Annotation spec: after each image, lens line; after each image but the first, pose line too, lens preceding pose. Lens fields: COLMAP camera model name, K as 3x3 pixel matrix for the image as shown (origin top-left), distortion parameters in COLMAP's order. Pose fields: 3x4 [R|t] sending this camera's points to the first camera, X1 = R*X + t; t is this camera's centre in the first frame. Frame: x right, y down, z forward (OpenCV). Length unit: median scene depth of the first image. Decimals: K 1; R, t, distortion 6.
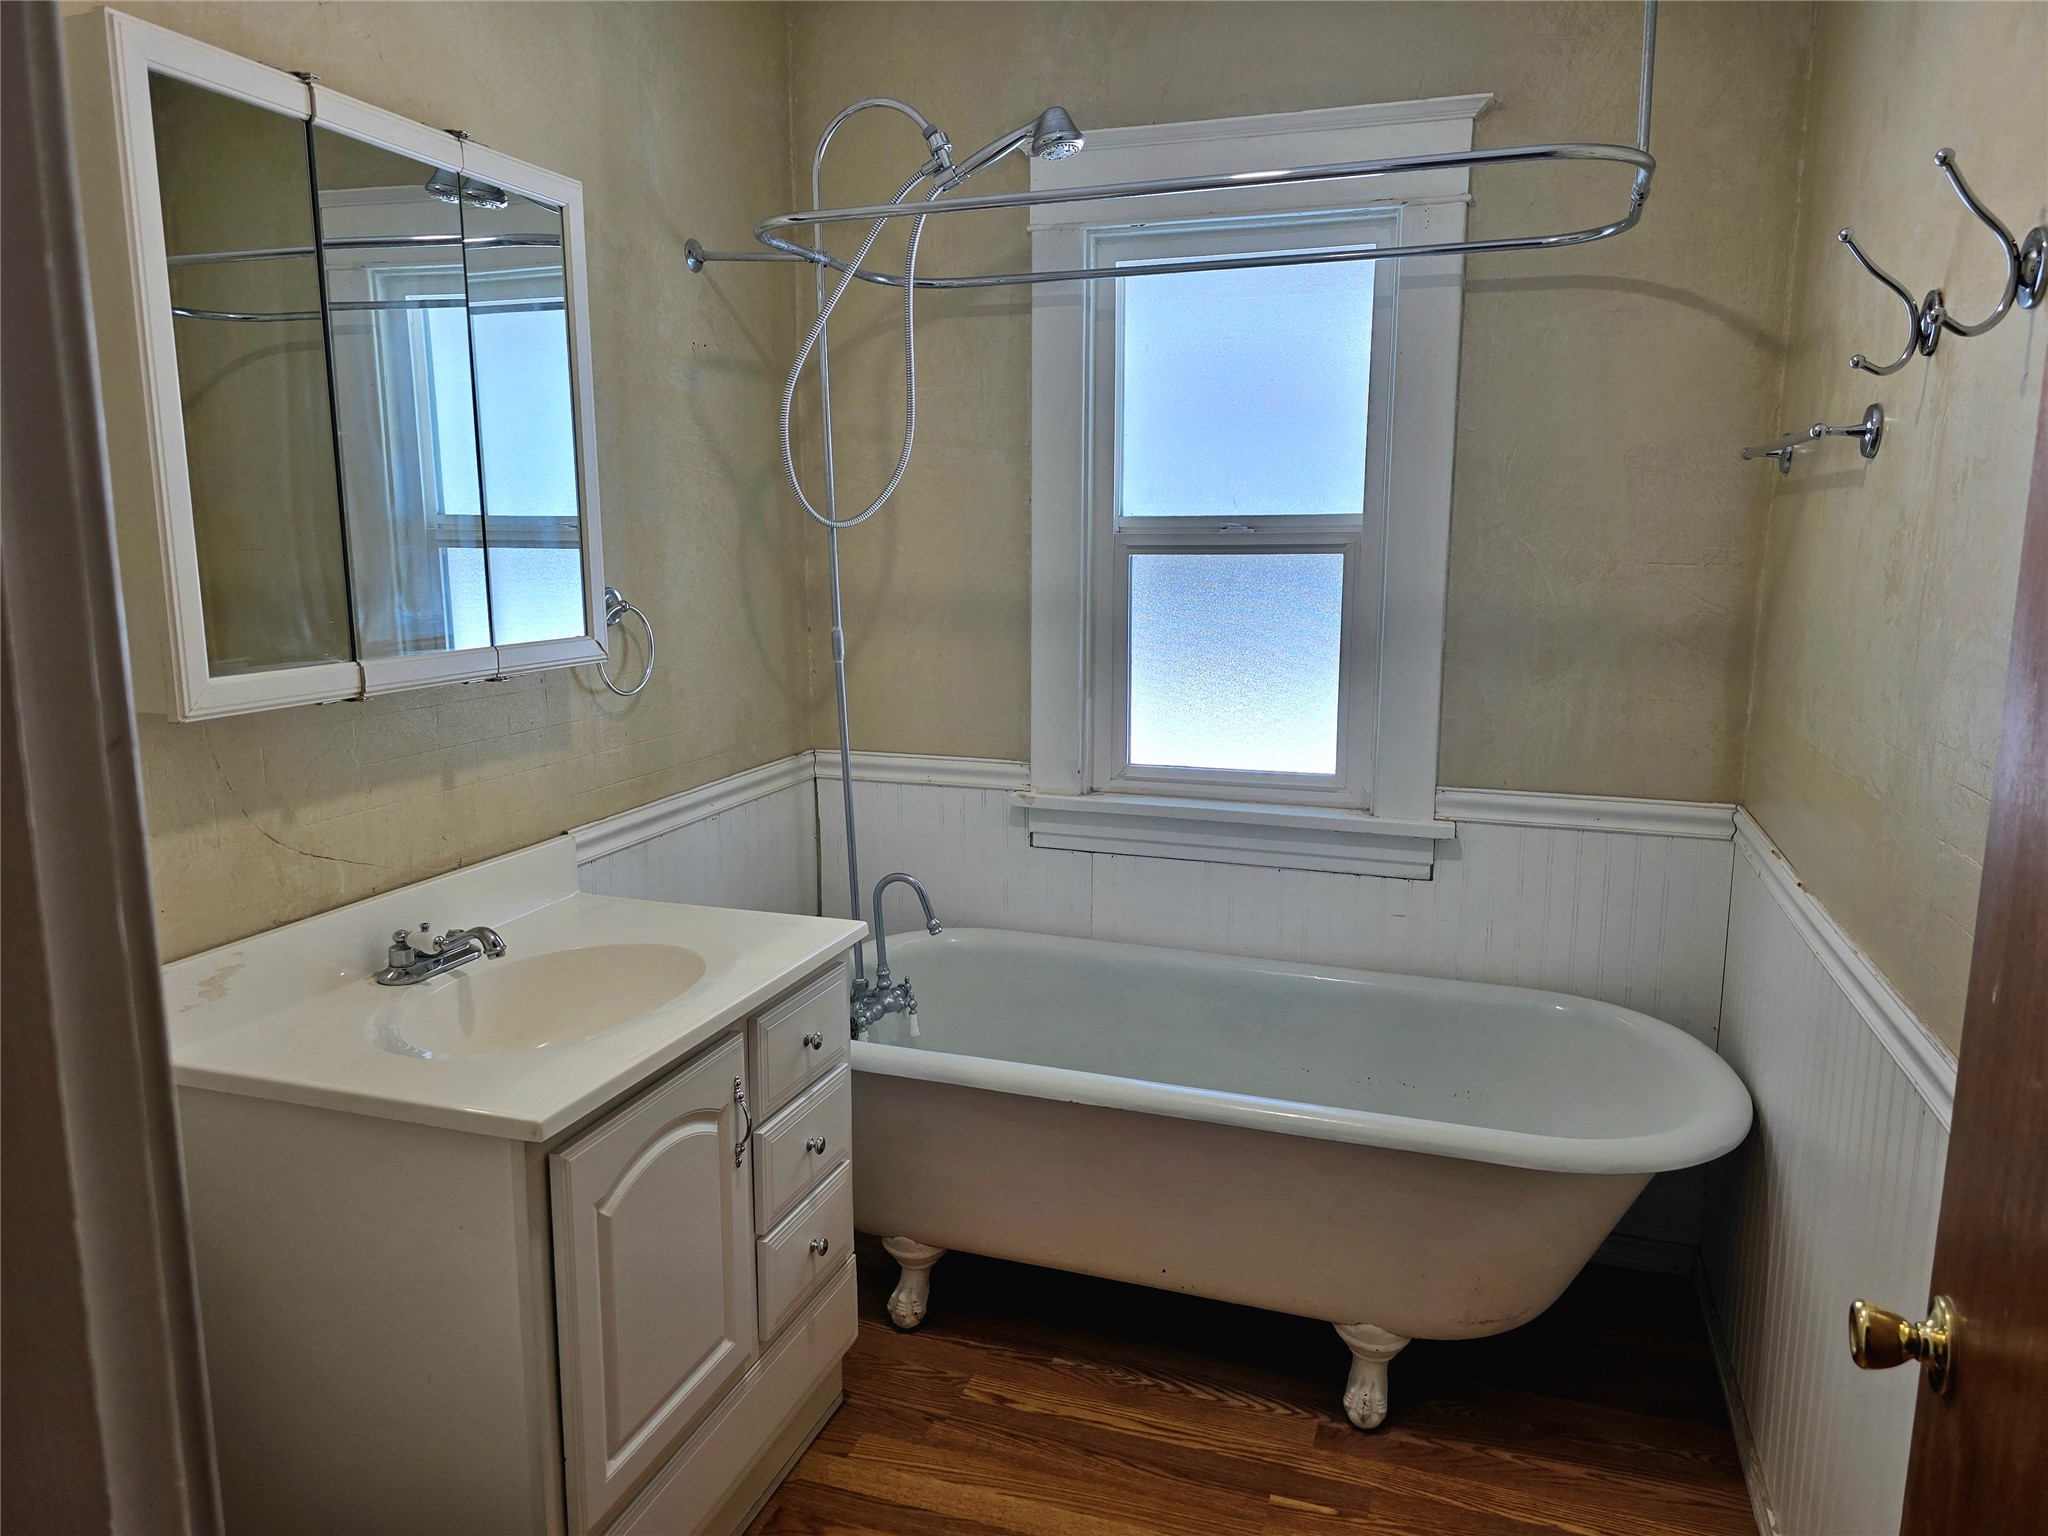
lens RADIAL K [[1369.9, 0, 1024.0], [0, 1369.9, 768.0], [0, 0, 1]] dist [0.072838, -0.074252]
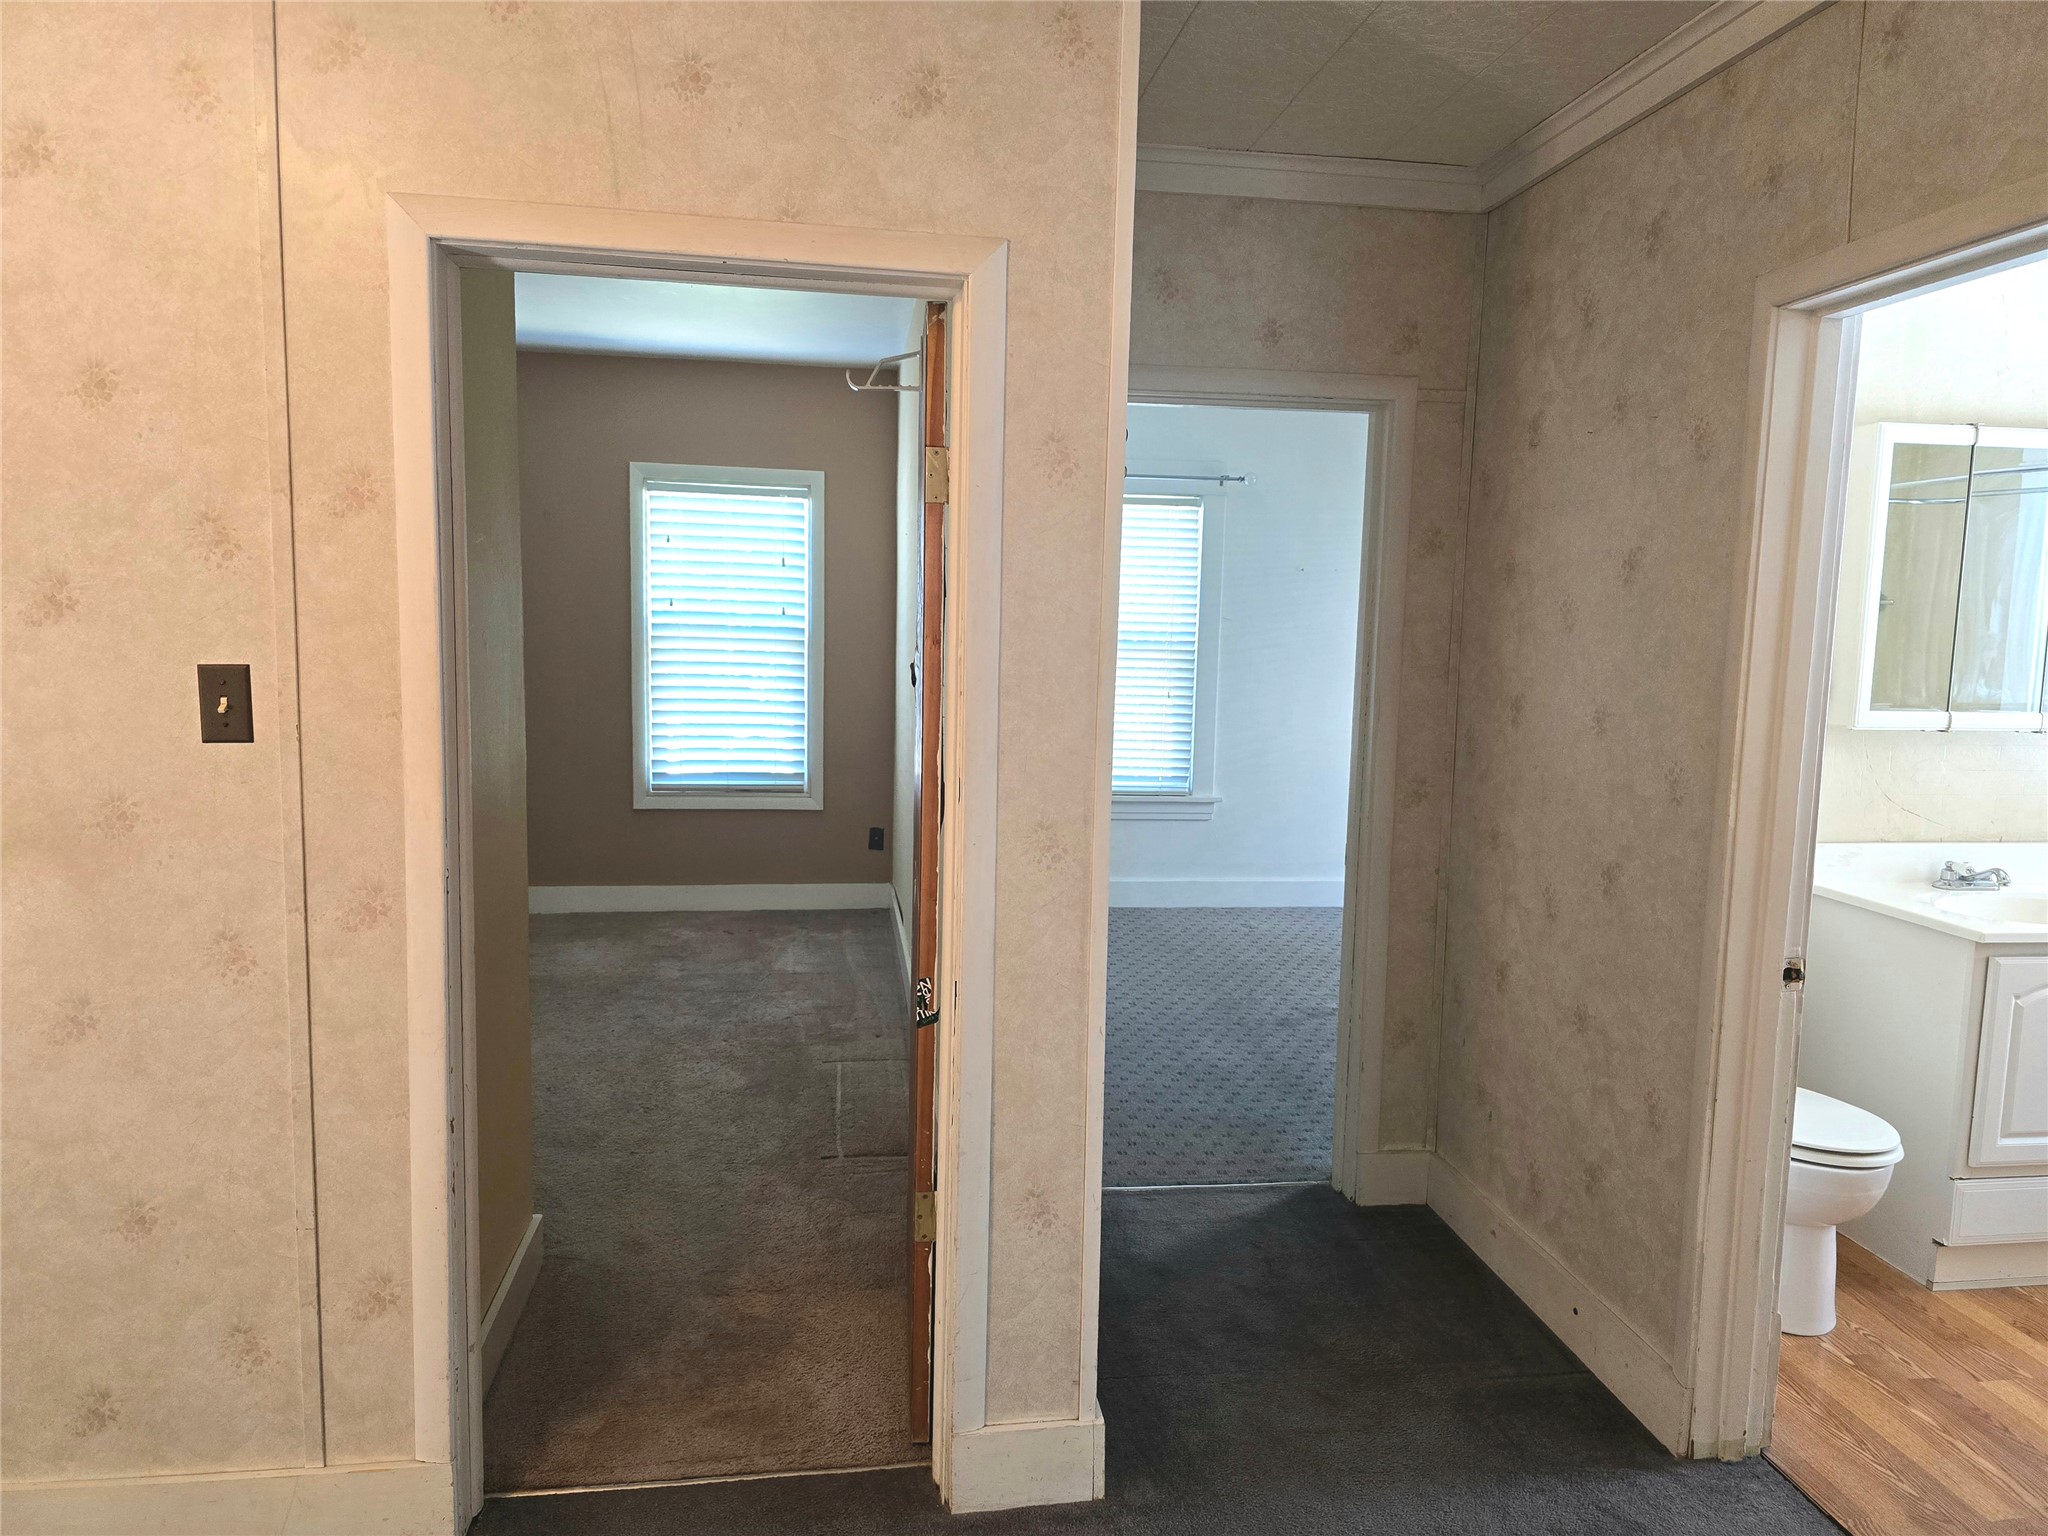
lens RADIAL K [[1369.9, 0, 1024.0], [0, 1369.9, 768.0], [0, 0, 1]] dist [0.072838, -0.074252]
pose [[0.446247, 0.105901, -0.888622, 0.689243], [-0.170835, 0.984794, 0.031572, 0.161259], [0.878453, 0.137719, 0.457552, -1.025438]]
